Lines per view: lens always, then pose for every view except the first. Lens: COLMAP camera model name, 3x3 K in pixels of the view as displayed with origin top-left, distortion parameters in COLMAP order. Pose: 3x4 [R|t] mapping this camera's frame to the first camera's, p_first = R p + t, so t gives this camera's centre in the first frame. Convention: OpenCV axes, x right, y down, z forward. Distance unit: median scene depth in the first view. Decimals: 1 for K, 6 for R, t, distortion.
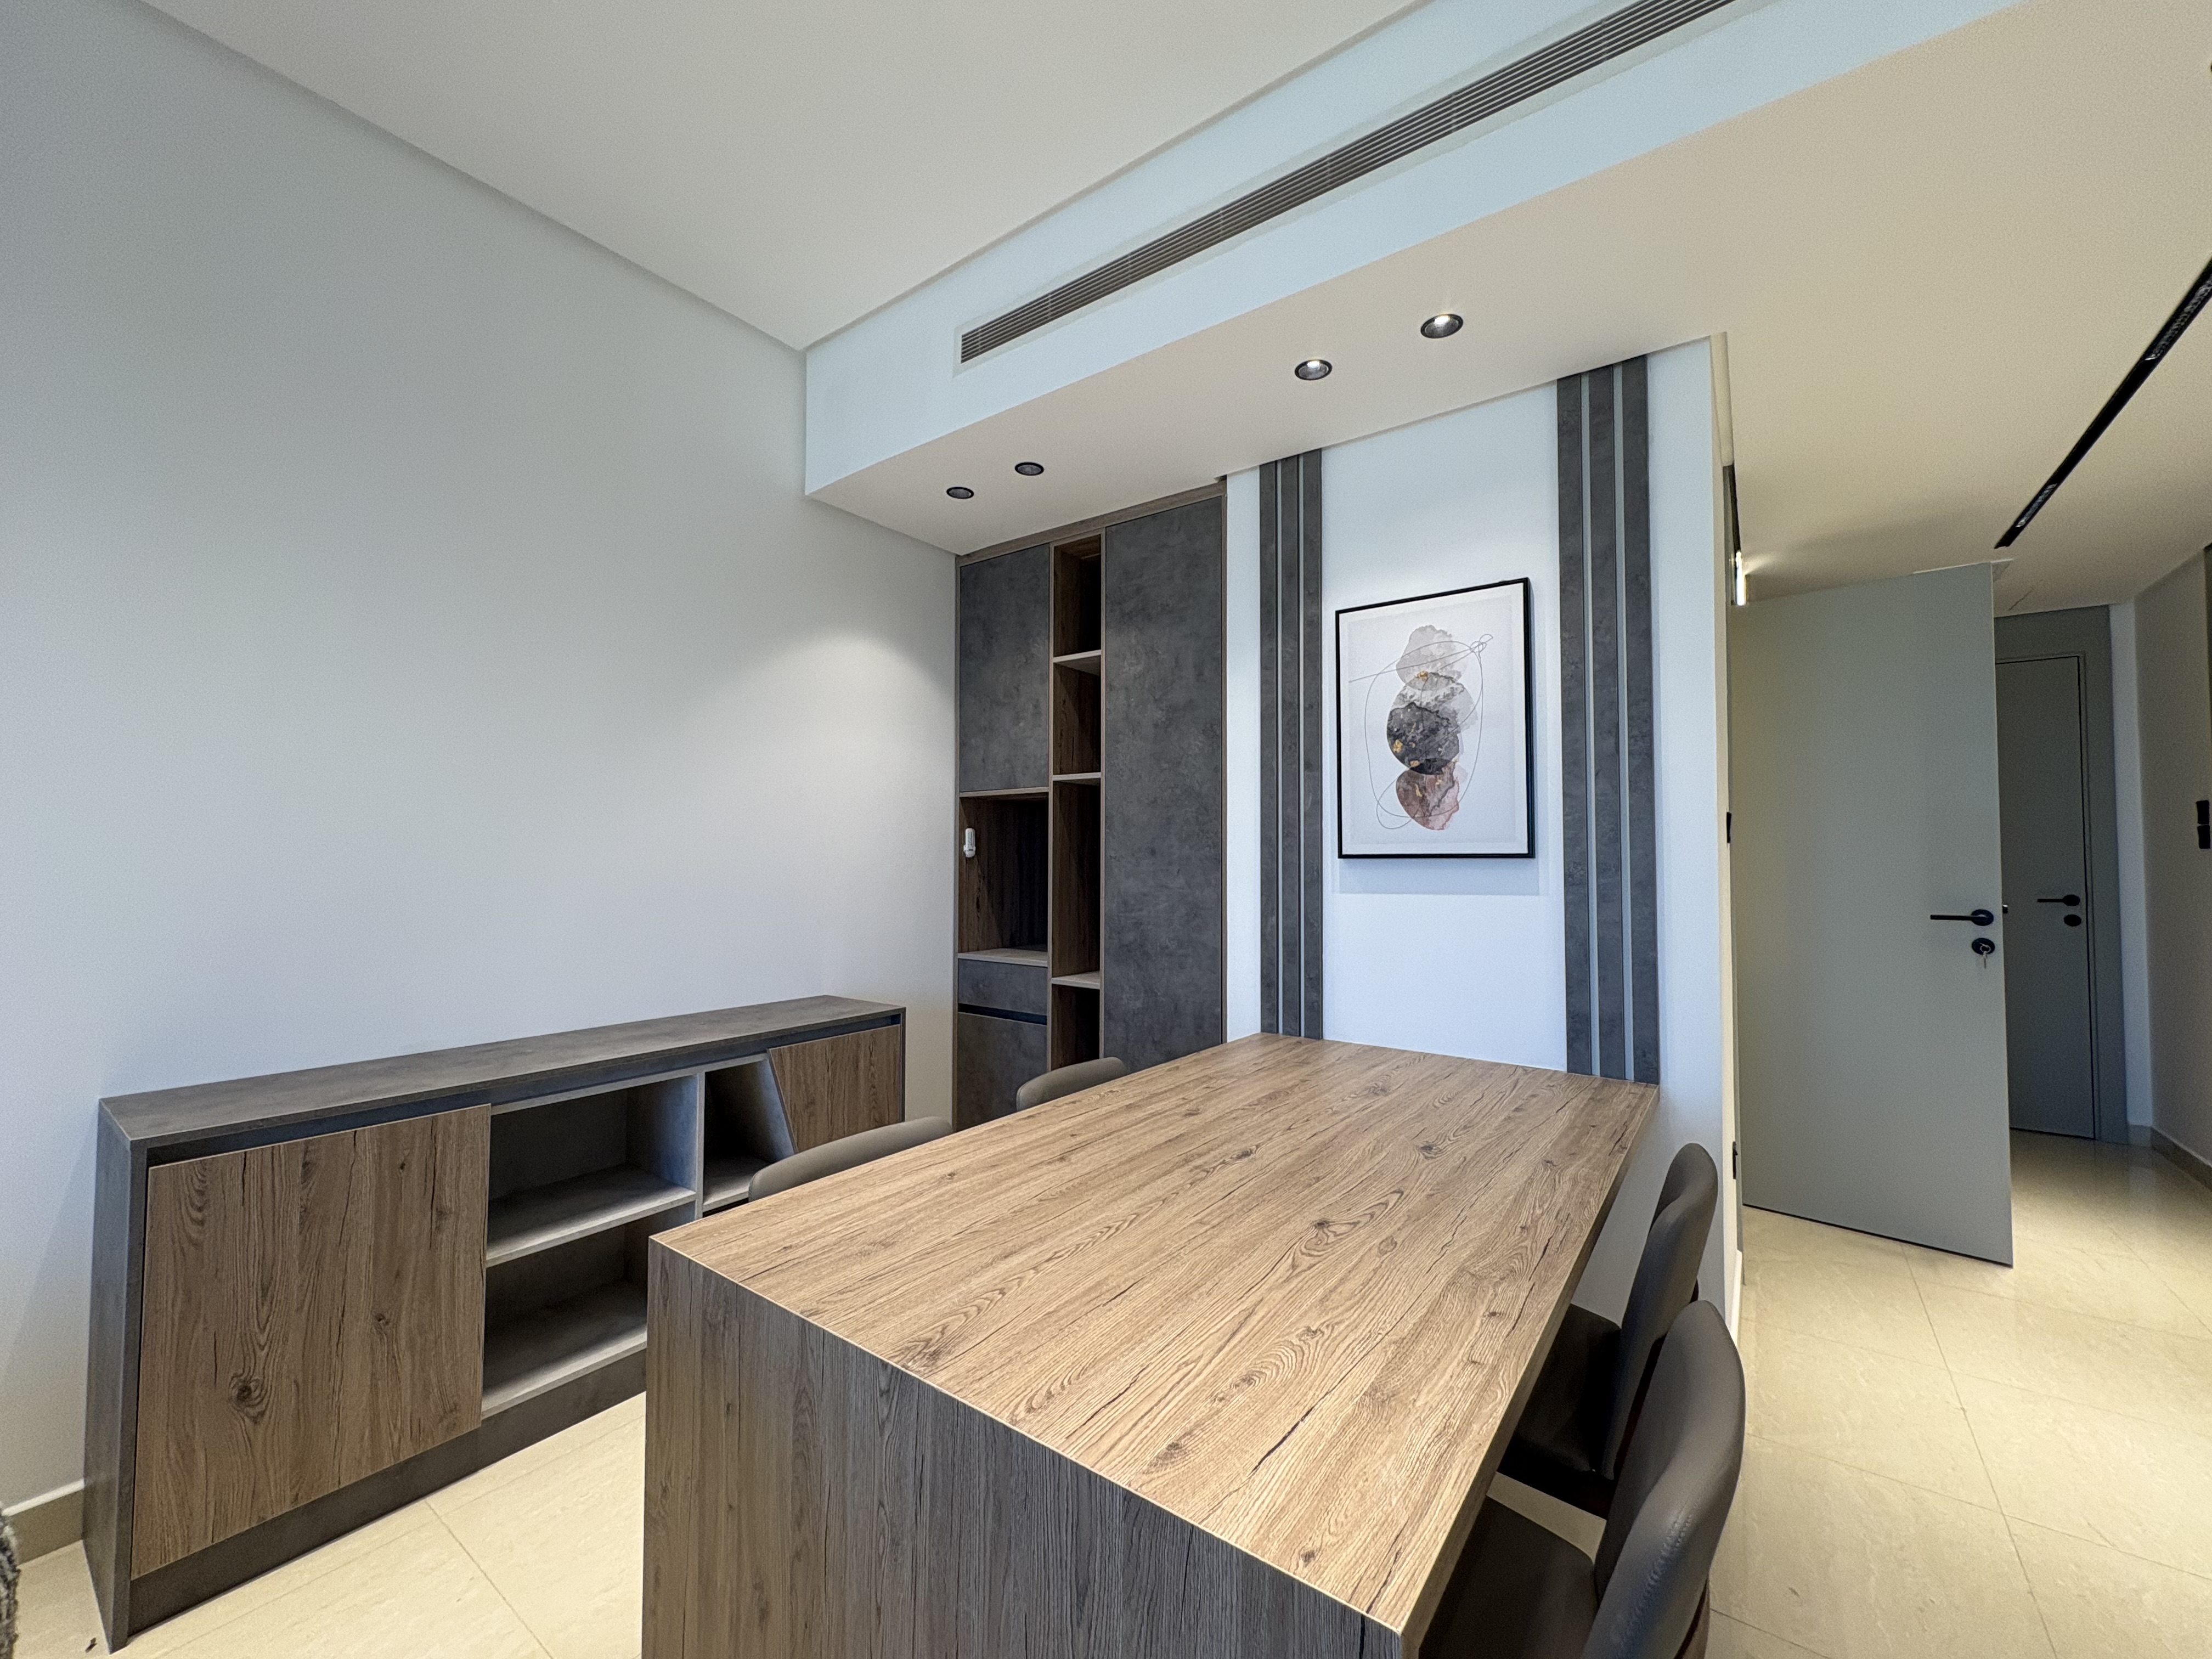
lens RADIAL K [[887.3, 0, 1105.7], [0, 887.3, 829.9], [0, 0, 1]] dist [0.000105, 0.000671]
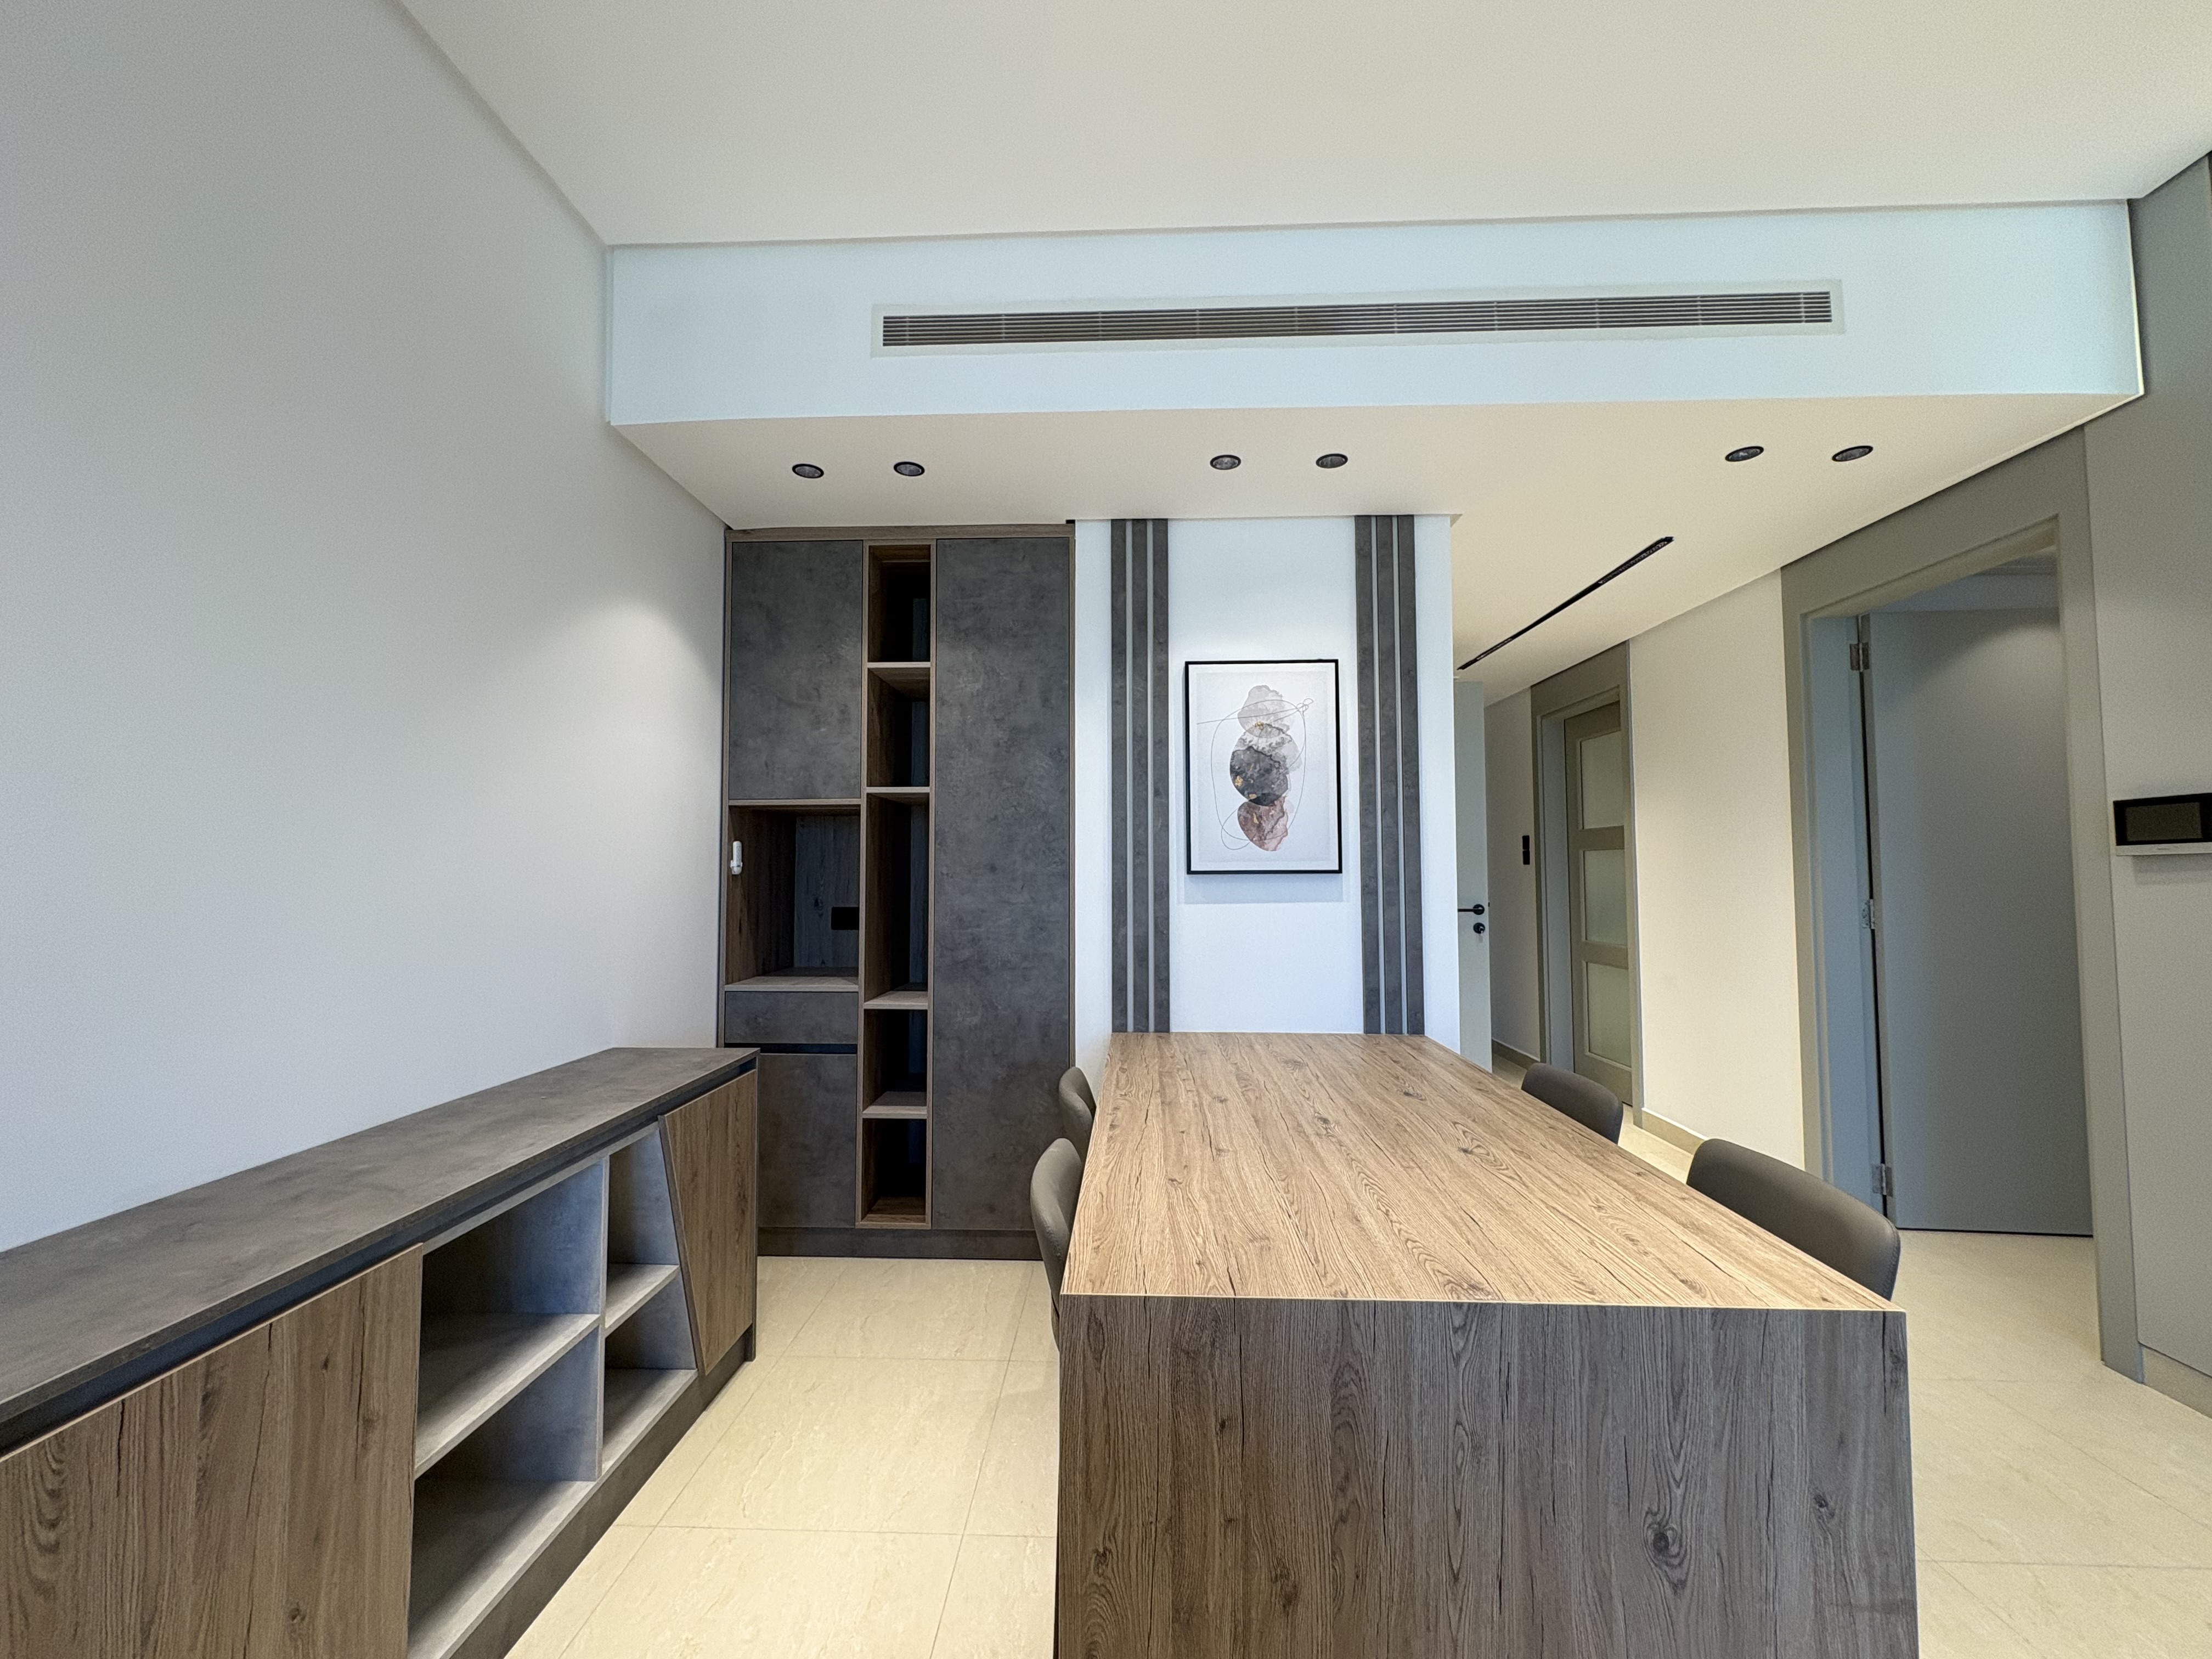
lens RADIAL K [[887.3, 0, 1107.8], [0, 887.3, 828.0], [0, 0, 1]] dist [0.000105, 0.000671]
pose [[0.824386, 0.023364, 0.565546, -0.560242], [-0.014385, 0.999690, -0.020330, -0.003894], [-0.565846, 0.008624, 0.824466, 0.115992]]
